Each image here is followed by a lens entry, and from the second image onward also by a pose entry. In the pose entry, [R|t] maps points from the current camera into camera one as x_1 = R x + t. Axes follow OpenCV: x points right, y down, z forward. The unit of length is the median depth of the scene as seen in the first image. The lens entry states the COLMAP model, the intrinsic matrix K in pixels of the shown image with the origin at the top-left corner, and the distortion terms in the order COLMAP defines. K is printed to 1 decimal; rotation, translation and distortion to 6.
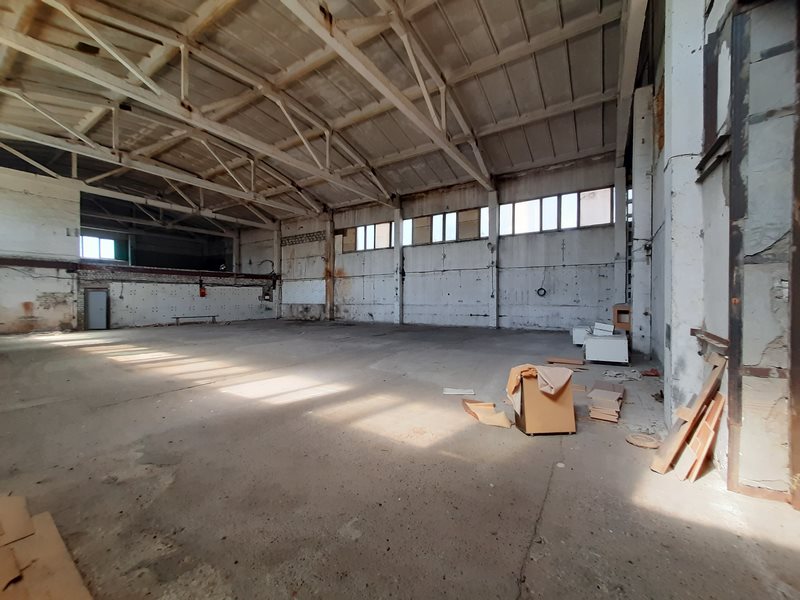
lens RADIAL K [[315.2, 0, 407.9], [0, 315.2, 297.6], [0, 0, 1]] dist [-0.002852, 0.001408]
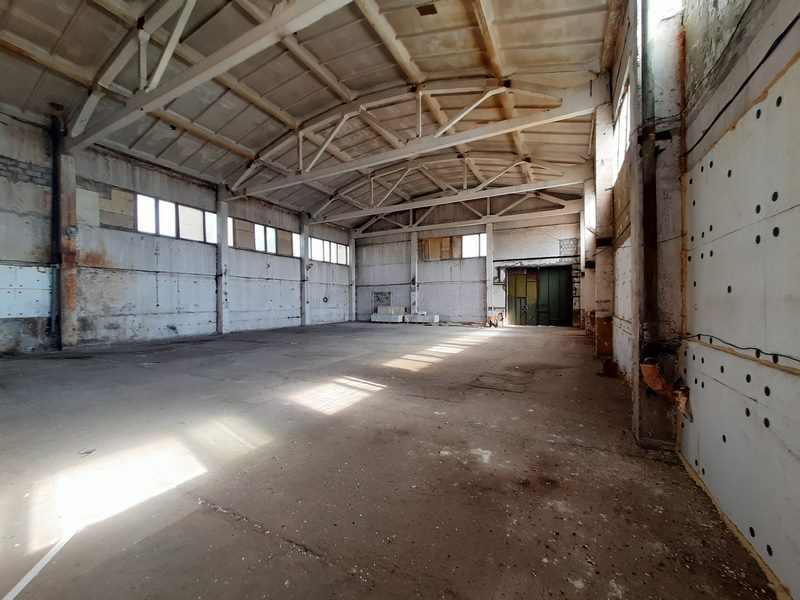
lens RADIAL K [[315.2, 0, 407.7], [0, 315.2, 302.2], [0, 0, 1]] dist [-0.002852, 0.001408]
pose [[-0.083760, 0.004574, 0.996475, -1.000007], [0.006962, 0.999968, -0.004005, 0.003222], [-0.996462, 0.006602, -0.083789, 0.603792]]
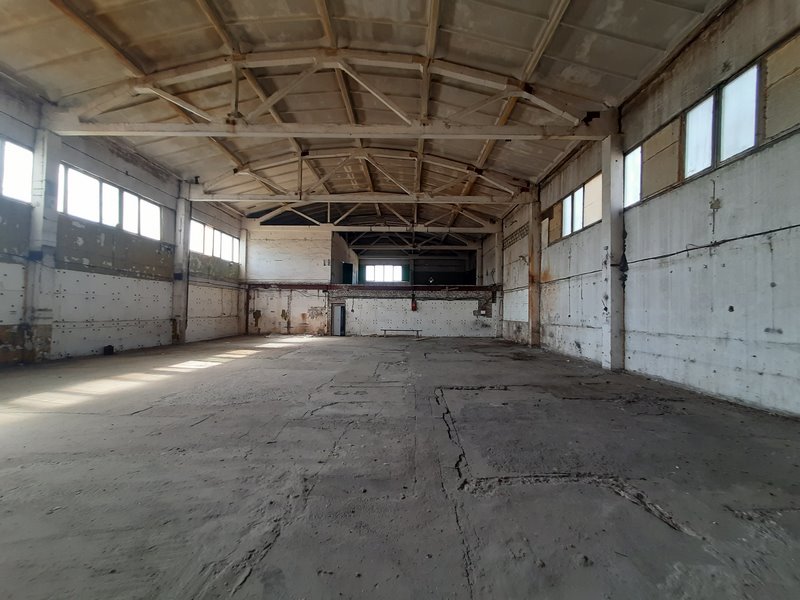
lens RADIAL K [[315.2, 0, 406.5], [0, 315.2, 300.9], [0, 0, 1]] dist [-0.002852, 0.001408]
pose [[0.525505, -0.018759, -0.850584, 0.232048], [-0.012660, 0.999474, -0.029865, -0.004358], [0.850697, 0.026463, 0.524991, 0.503707]]
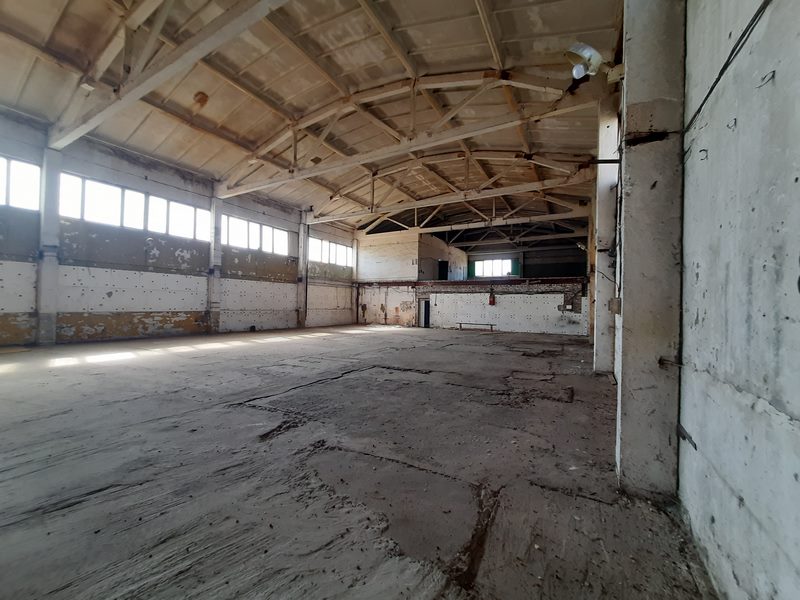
lens RADIAL K [[315.2, 0, 407.7], [0, 315.2, 300.0], [0, 0, 1]] dist [-0.002852, 0.001408]
pose [[0.053809, -0.010531, -0.998496, 0.398114], [-0.015974, 0.999807, -0.011405, -0.003713], [0.998423, 0.016563, 0.053631, 0.765926]]
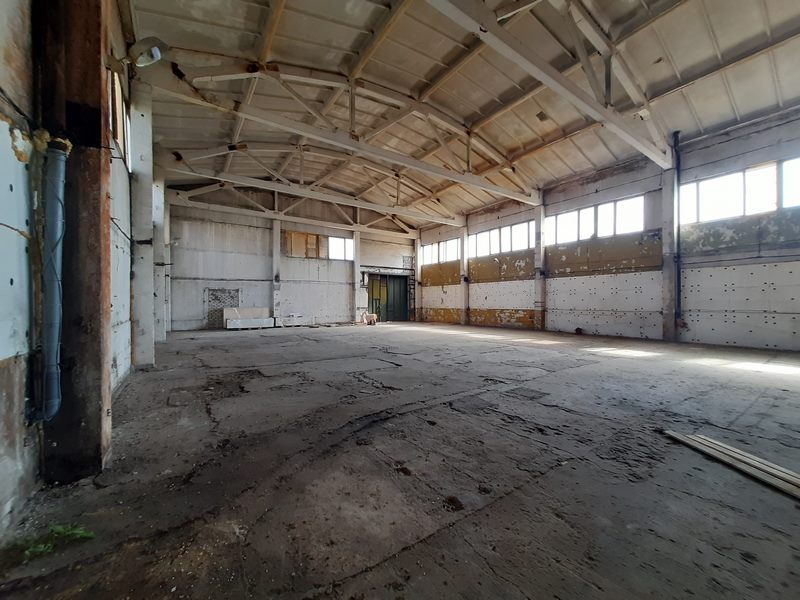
lens RADIAL K [[315.2, 0, 408.0], [0, 315.2, 300.9], [0, 0, 1]] dist [-0.002852, 0.001408]
pose [[-0.922702, 0.008774, 0.385415, -0.536221], [0.006721, 0.999955, -0.006674, 0.002631], [-0.385456, -0.003568, -0.922719, 1.327580]]
